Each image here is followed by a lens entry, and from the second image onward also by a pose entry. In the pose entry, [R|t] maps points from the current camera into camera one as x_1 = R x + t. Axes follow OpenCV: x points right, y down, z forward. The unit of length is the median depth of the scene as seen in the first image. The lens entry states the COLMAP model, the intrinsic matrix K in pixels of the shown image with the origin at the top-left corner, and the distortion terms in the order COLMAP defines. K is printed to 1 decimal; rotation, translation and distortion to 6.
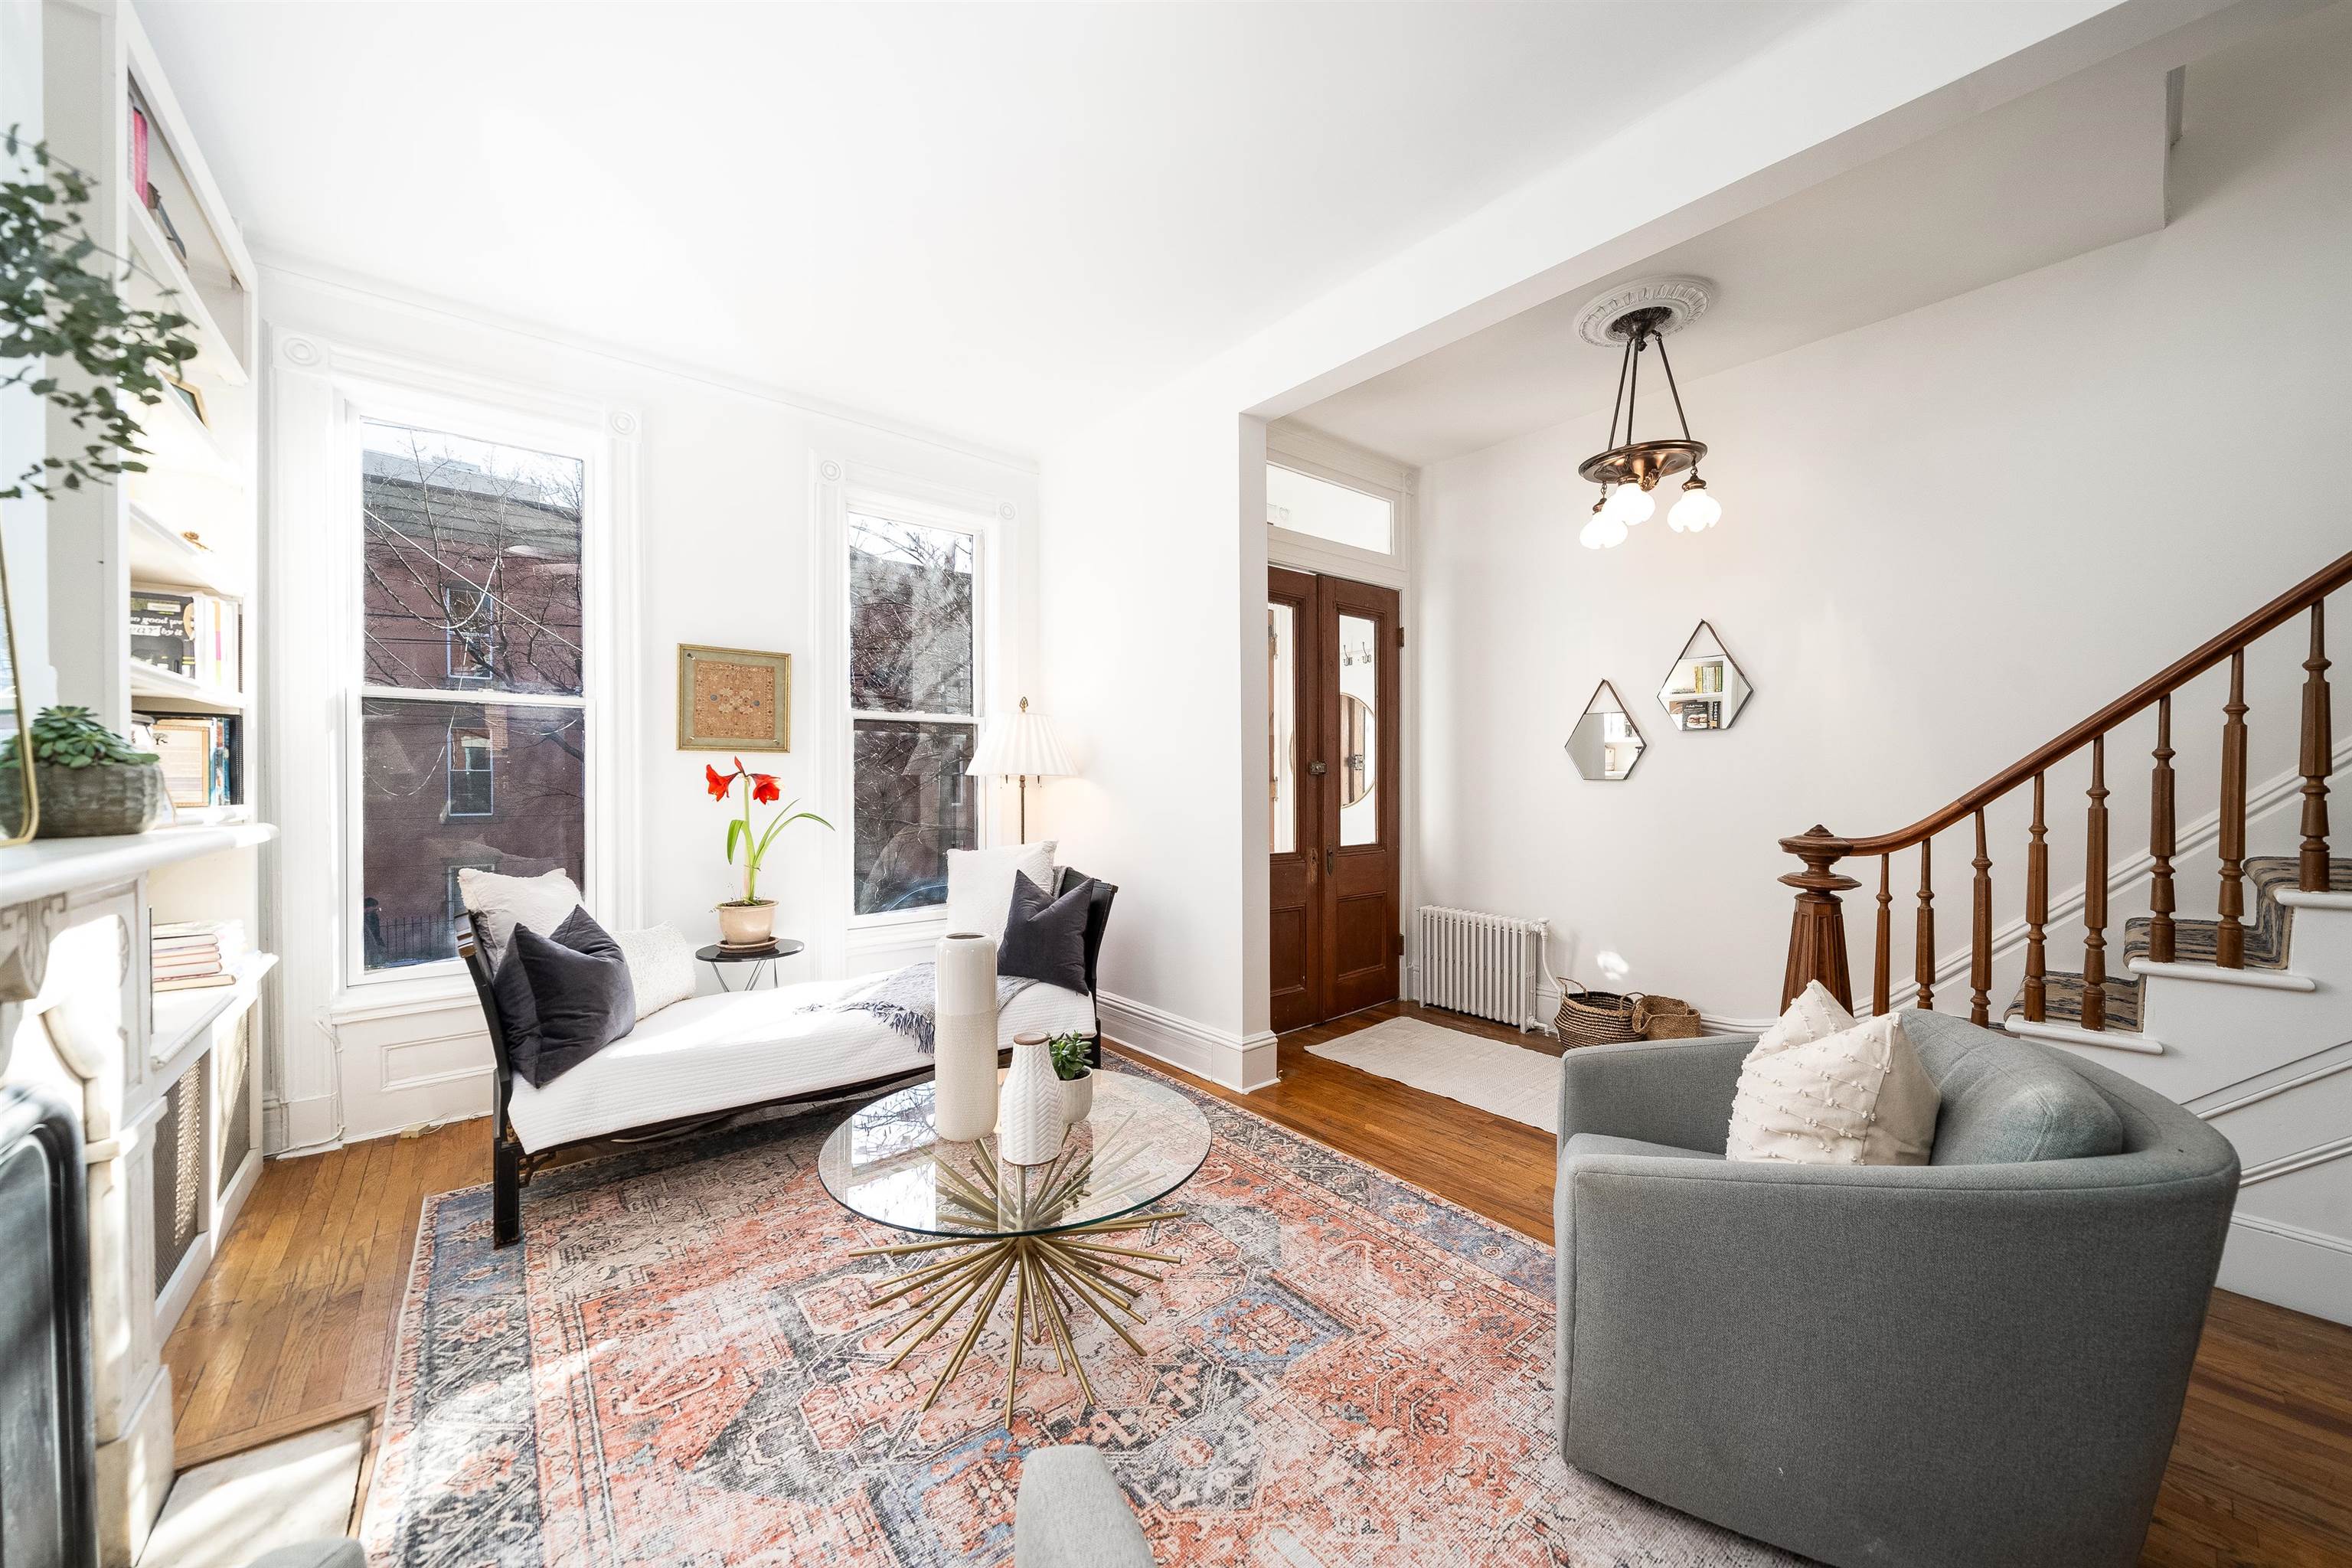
lens RADIAL K [[837.4, 0, 1188.3], [0, 837.4, 786.2], [0, 0, 1]] dist [-0.000258, -0.000030]
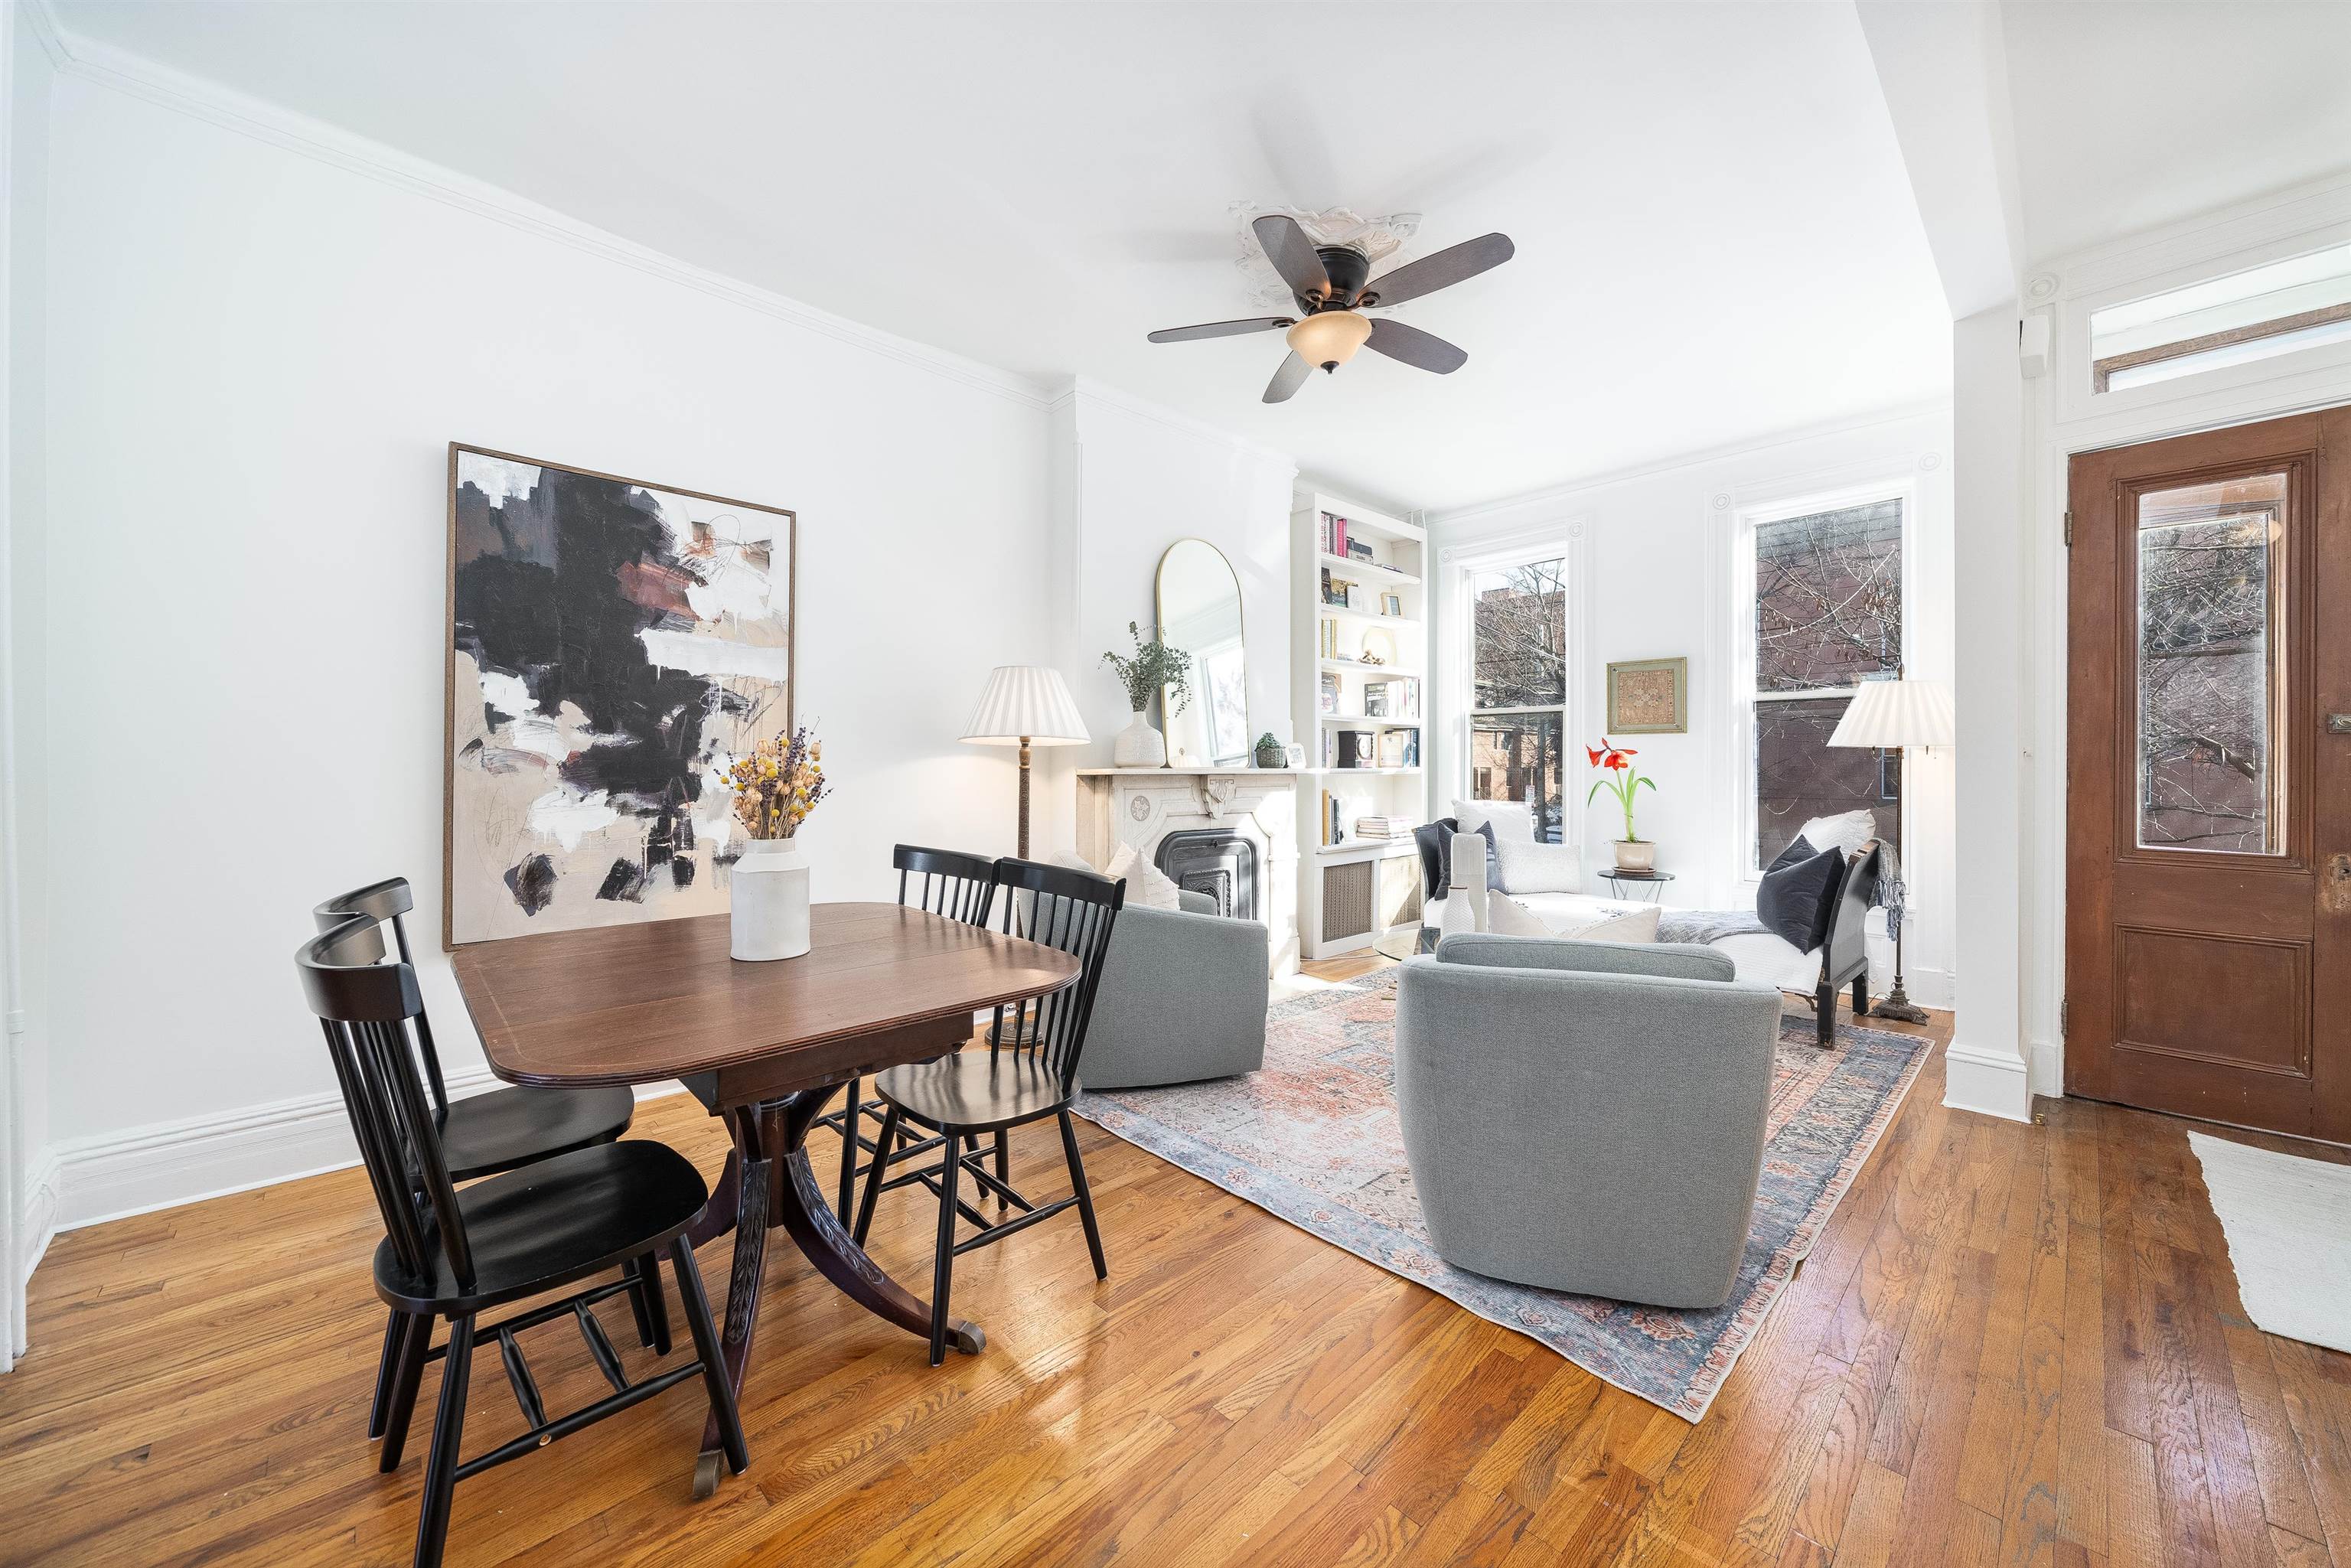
lens RADIAL K [[880.7, 0, 1178.6], [0, 880.7, 773.0], [0, 0, 1]] dist [-0.006712, 0.000122]
pose [[0.068126, 0.012566, -0.997598, 1.250920], [0.000152, 0.999921, 0.012606, 0.008138], [0.997677, -0.001011, 0.068119, 0.173490]]
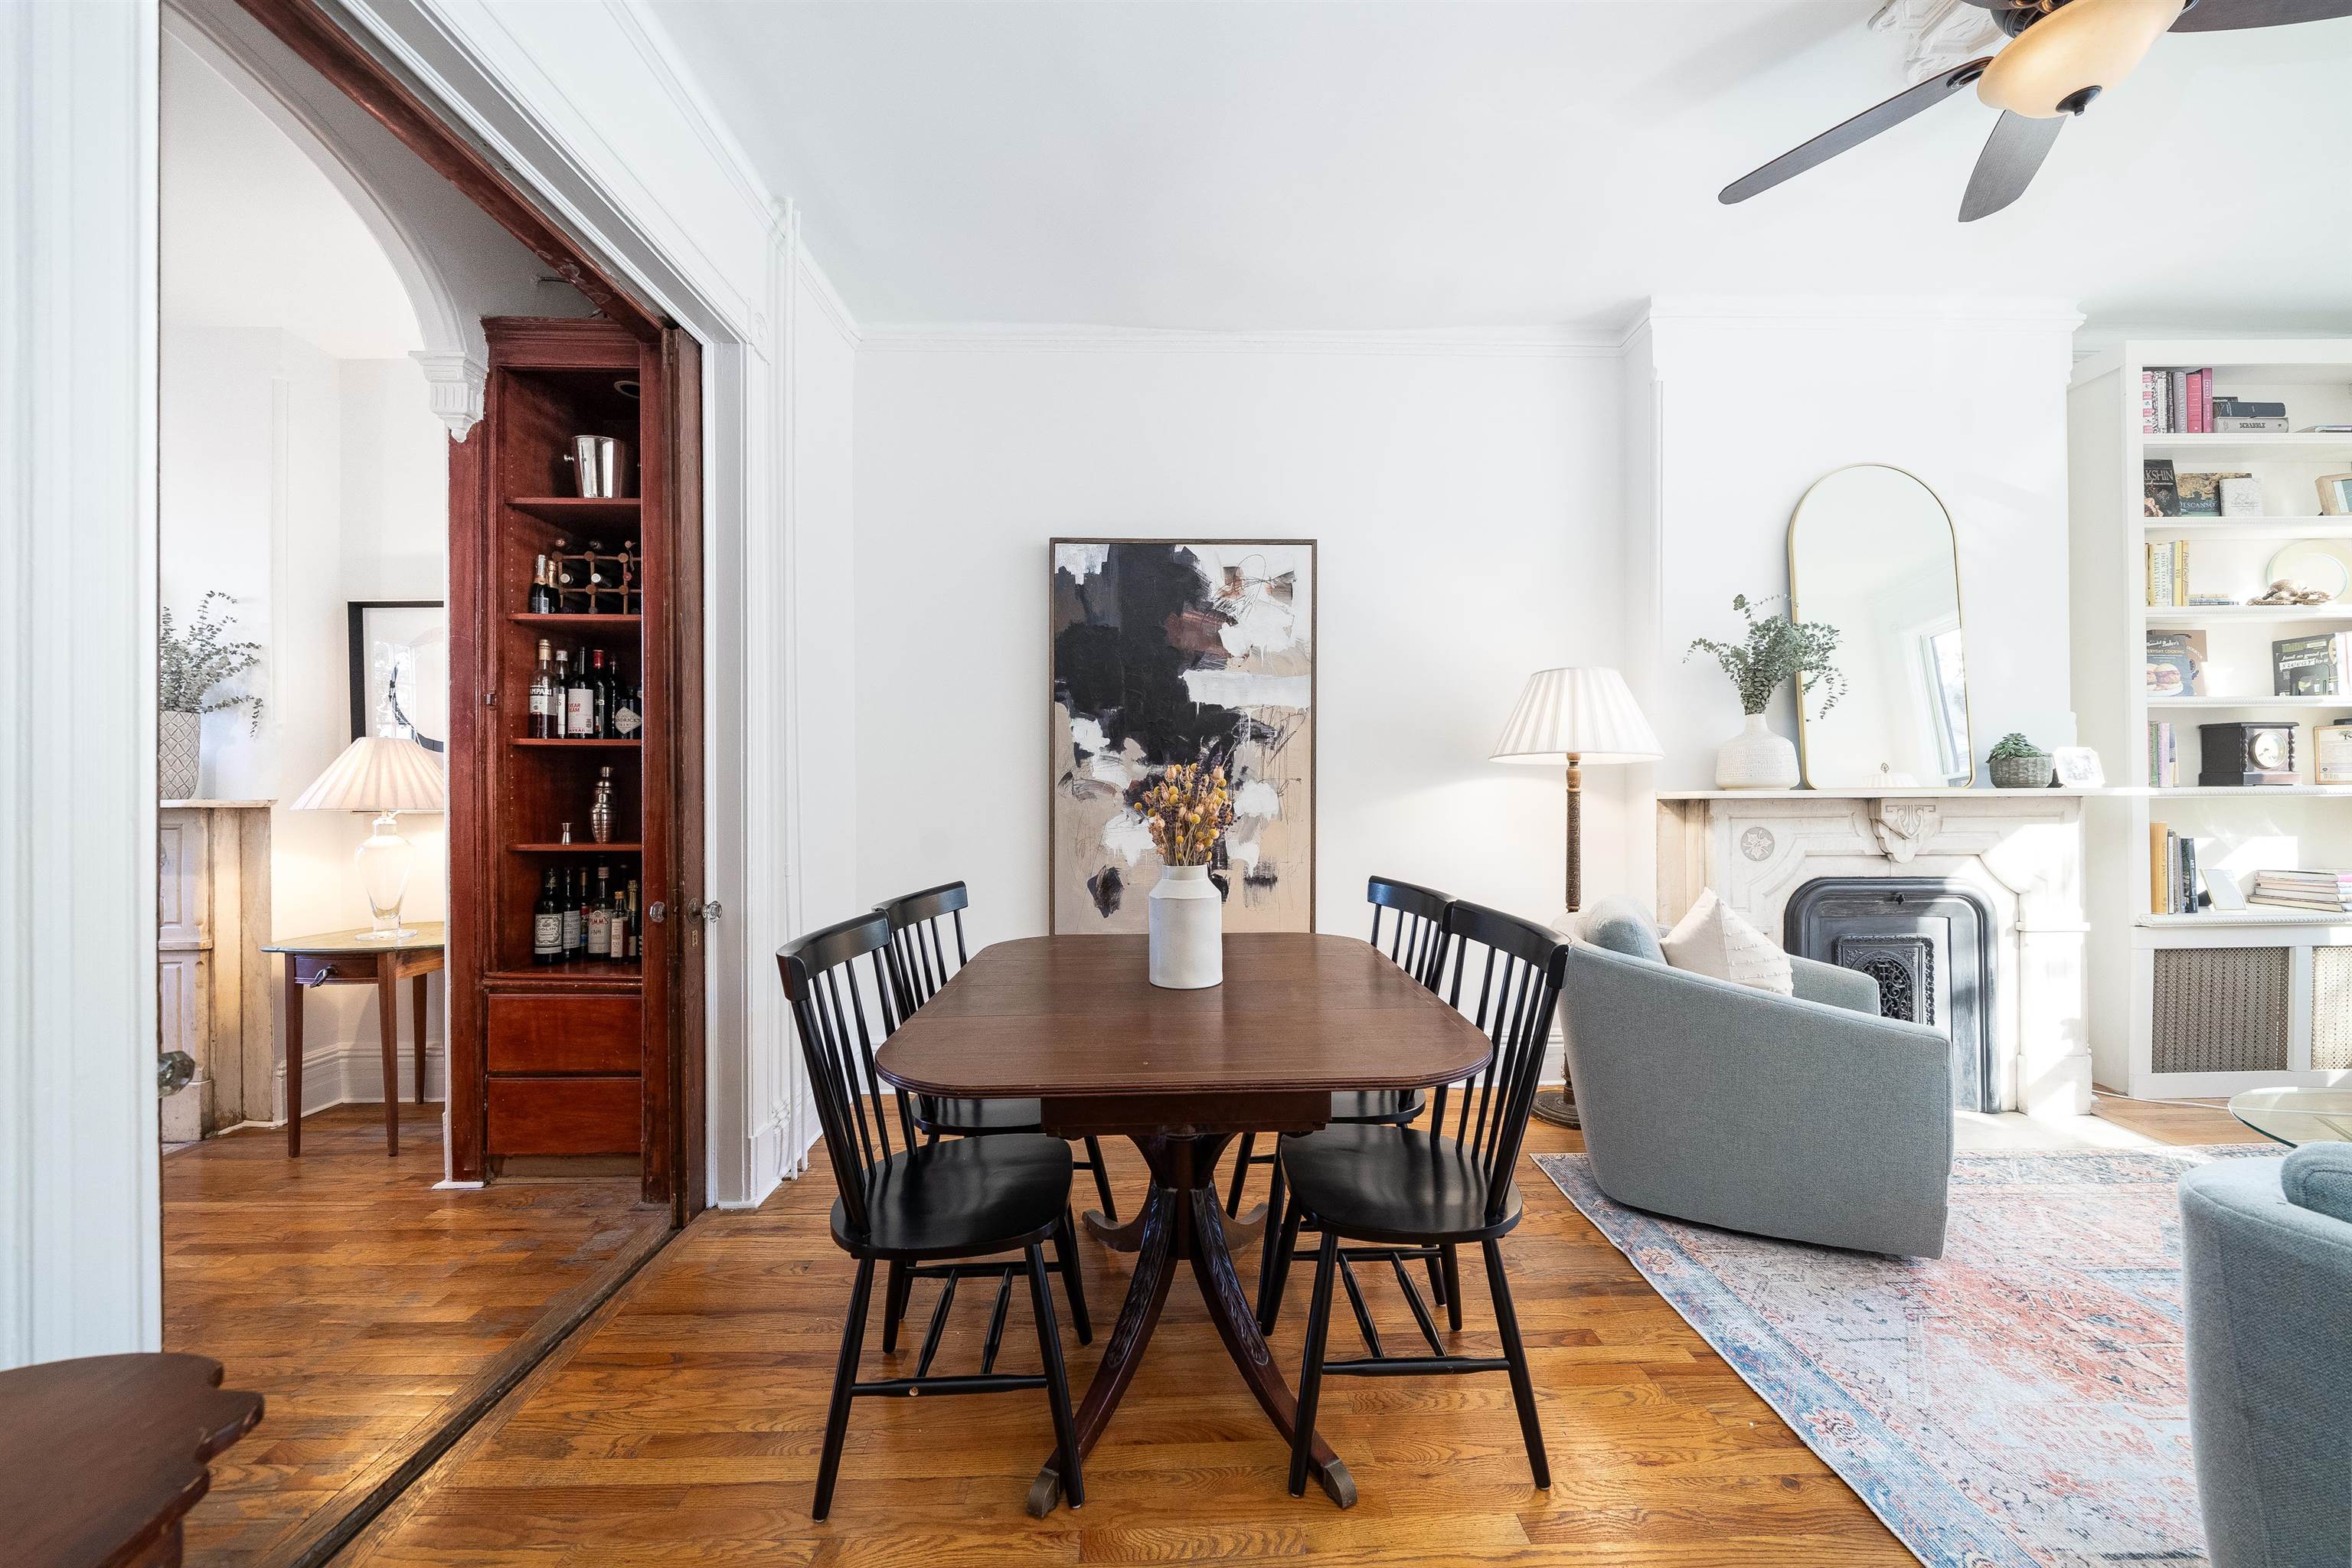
lens RADIAL K [[856.3, 0, 1166.9], [0, 856.3, 796.7], [0, 0, 1]] dist [-0.004867, 0.000102]
pose [[-0.630143, 0.012976, -0.776371, 1.042098], [0.012896, 0.999897, 0.006245, 0.011313], [0.776372, -0.006077, -0.630245, 0.329125]]
